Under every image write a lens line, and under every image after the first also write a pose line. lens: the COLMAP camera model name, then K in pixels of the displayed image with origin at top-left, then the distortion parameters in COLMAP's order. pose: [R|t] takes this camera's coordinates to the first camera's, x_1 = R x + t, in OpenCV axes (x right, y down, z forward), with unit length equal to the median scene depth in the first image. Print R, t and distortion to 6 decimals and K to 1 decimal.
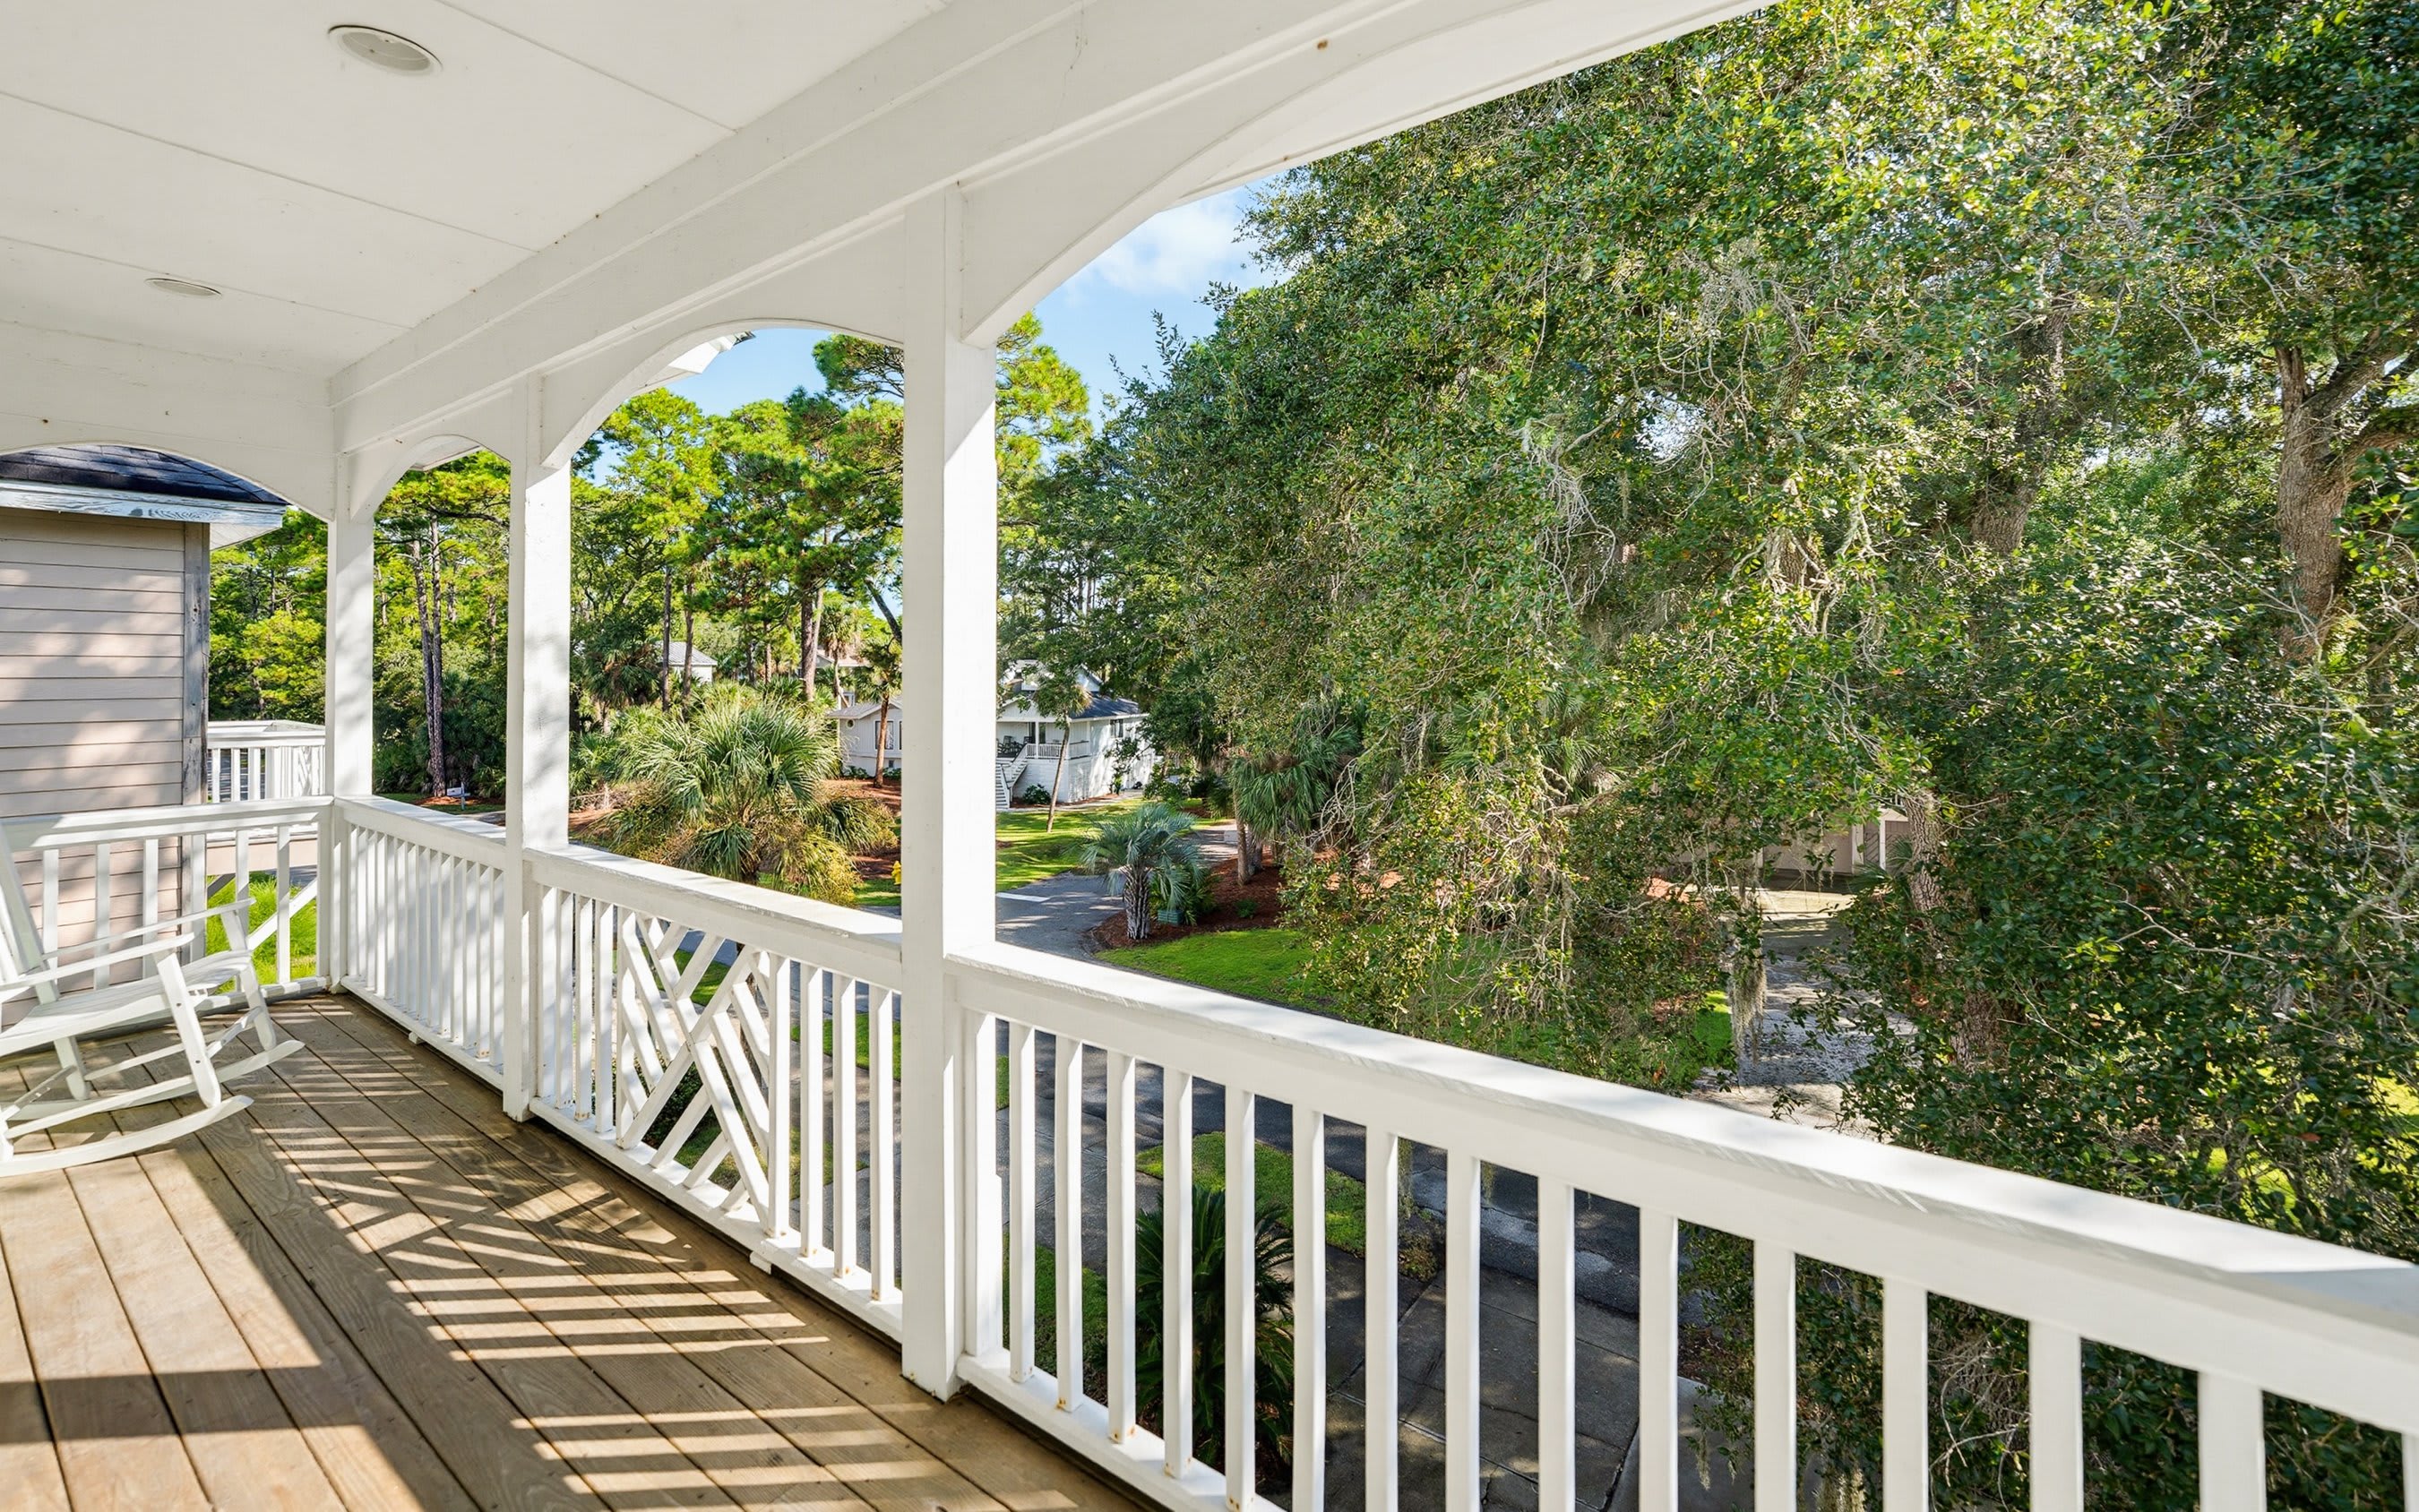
lens RADIAL K [[998.7, 0, 1280.5], [0, 998.7, 655.5], [0, 0, 1]] dist [0.020615, 0.002197]
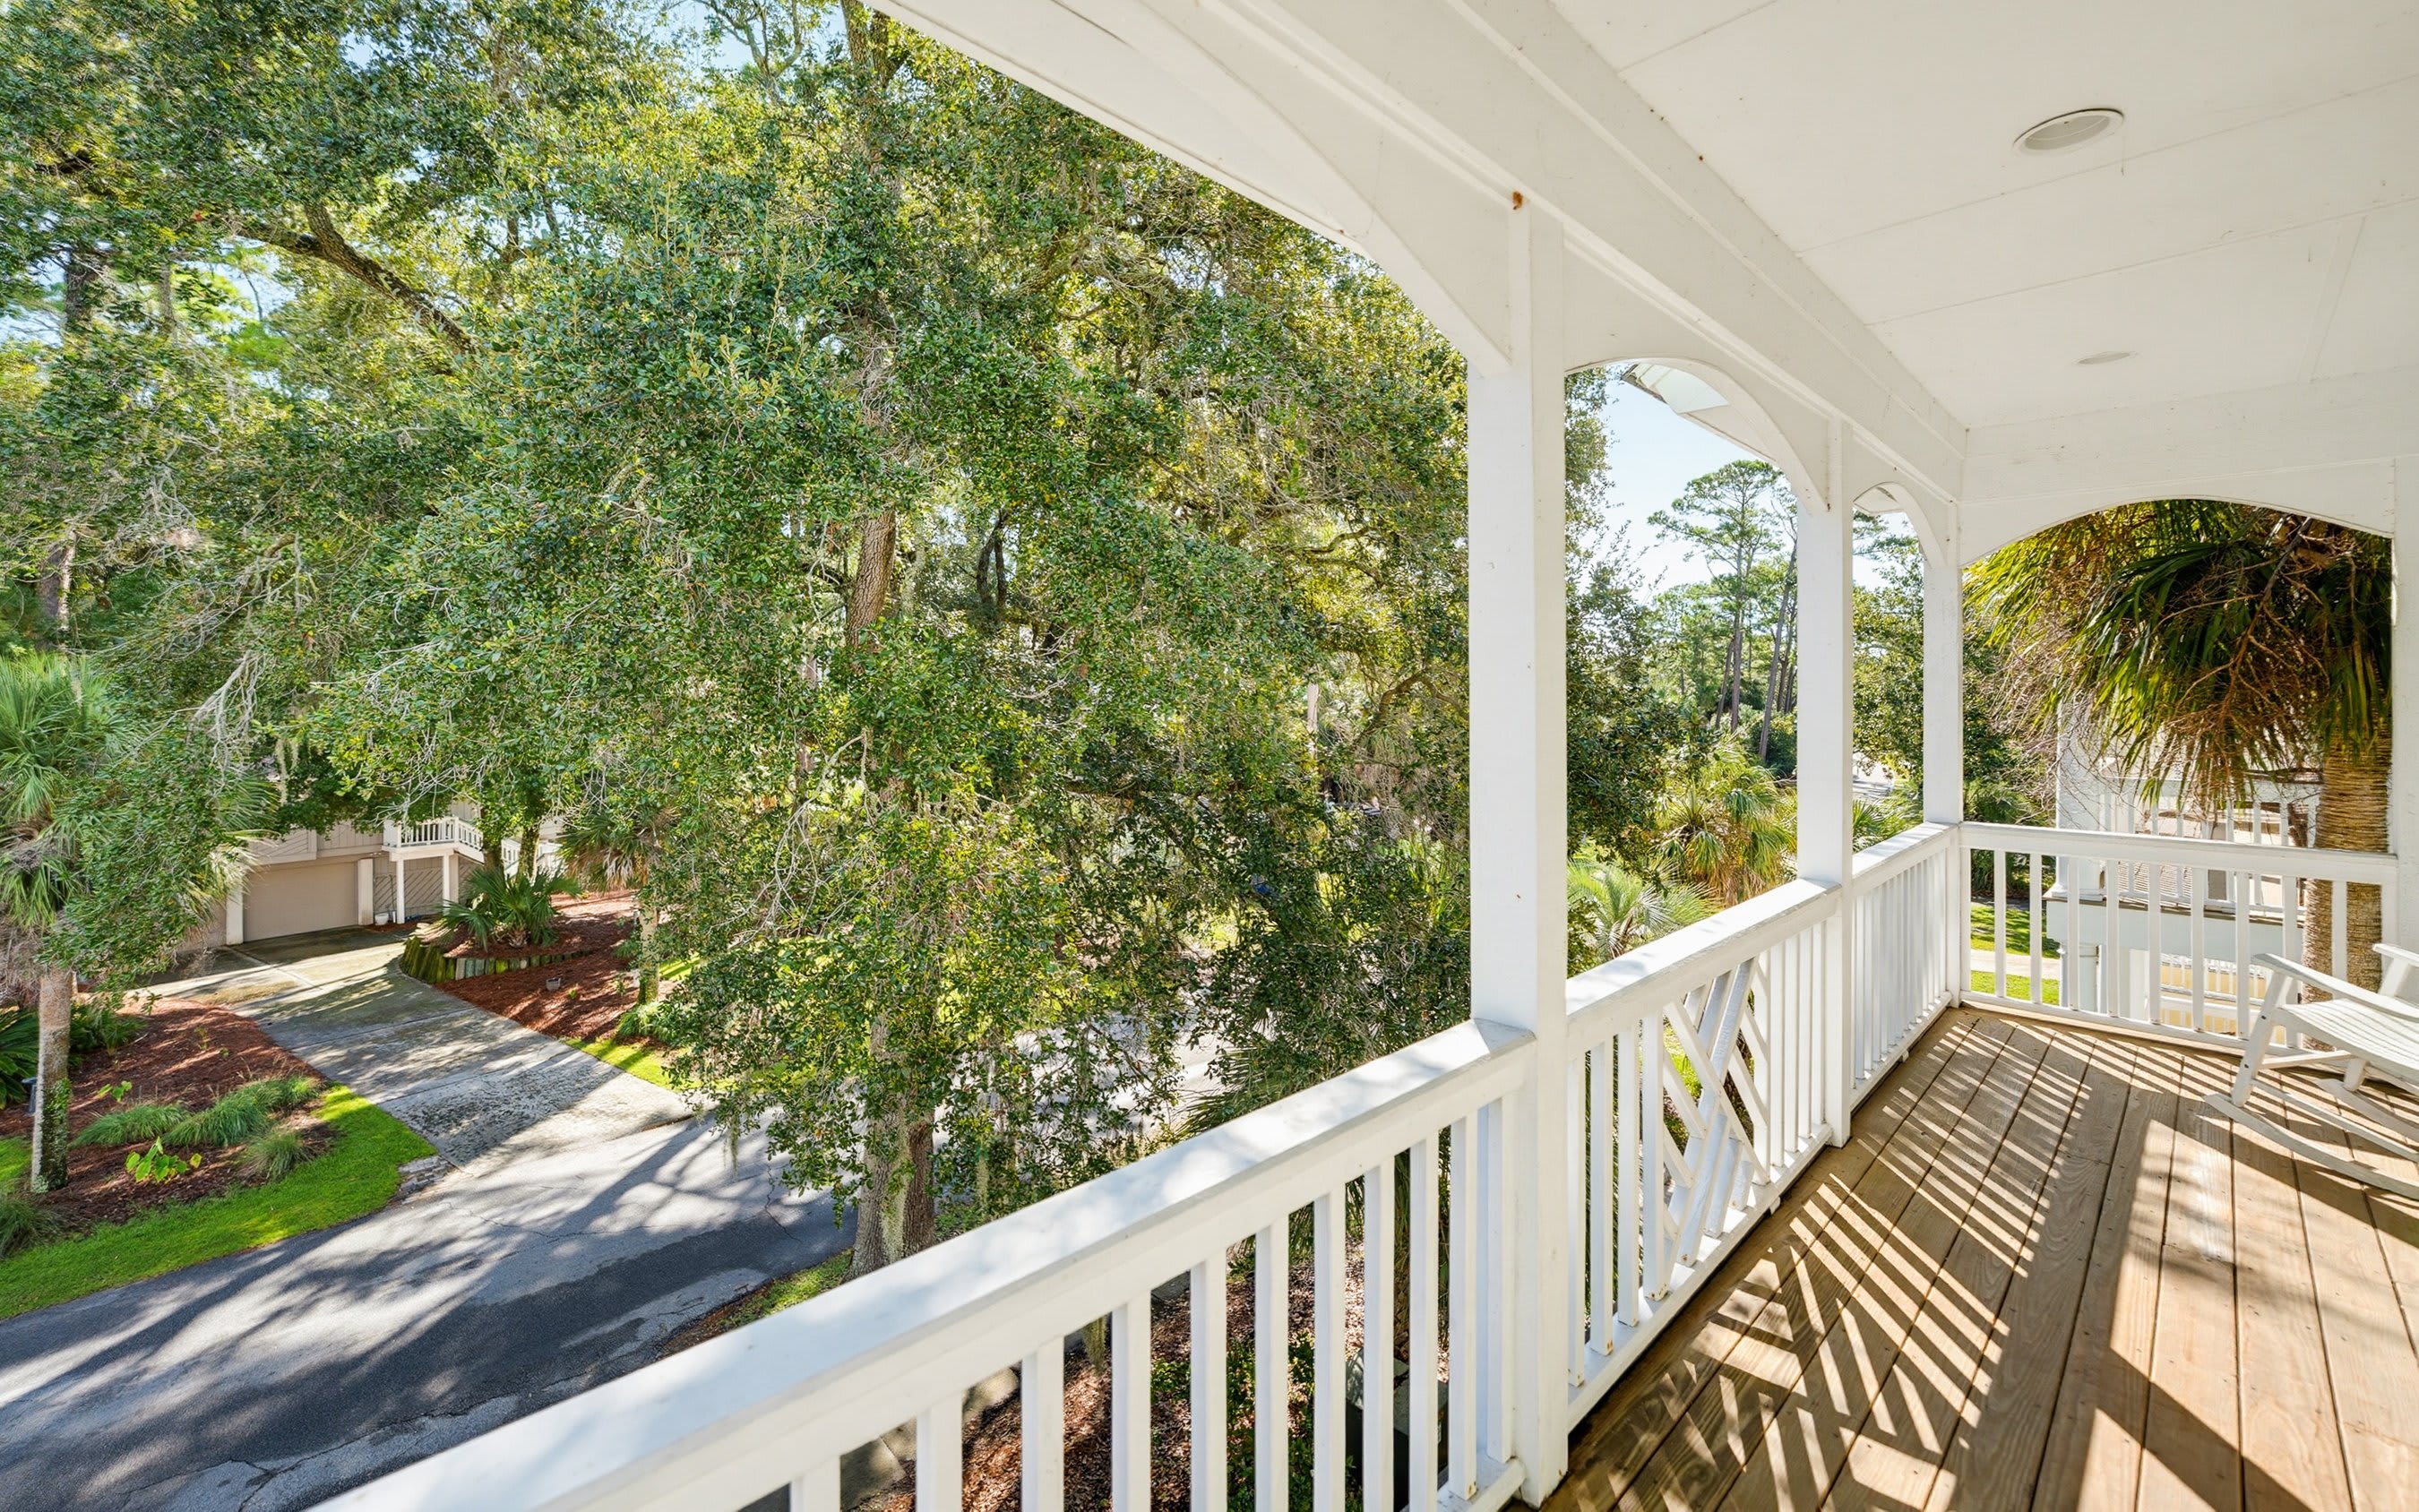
lens RADIAL K [[998.7, 0, 1151.8], [0, 998.7, 686.3], [0, 0, 1]] dist [0.020615, 0.002197]
pose [[0.199307, 0.000214, 0.979937, -1.642893], [-0.009236, 0.999956, 0.001660, -0.004208], [-0.979894, -0.009381, 0.199300, 1.337369]]
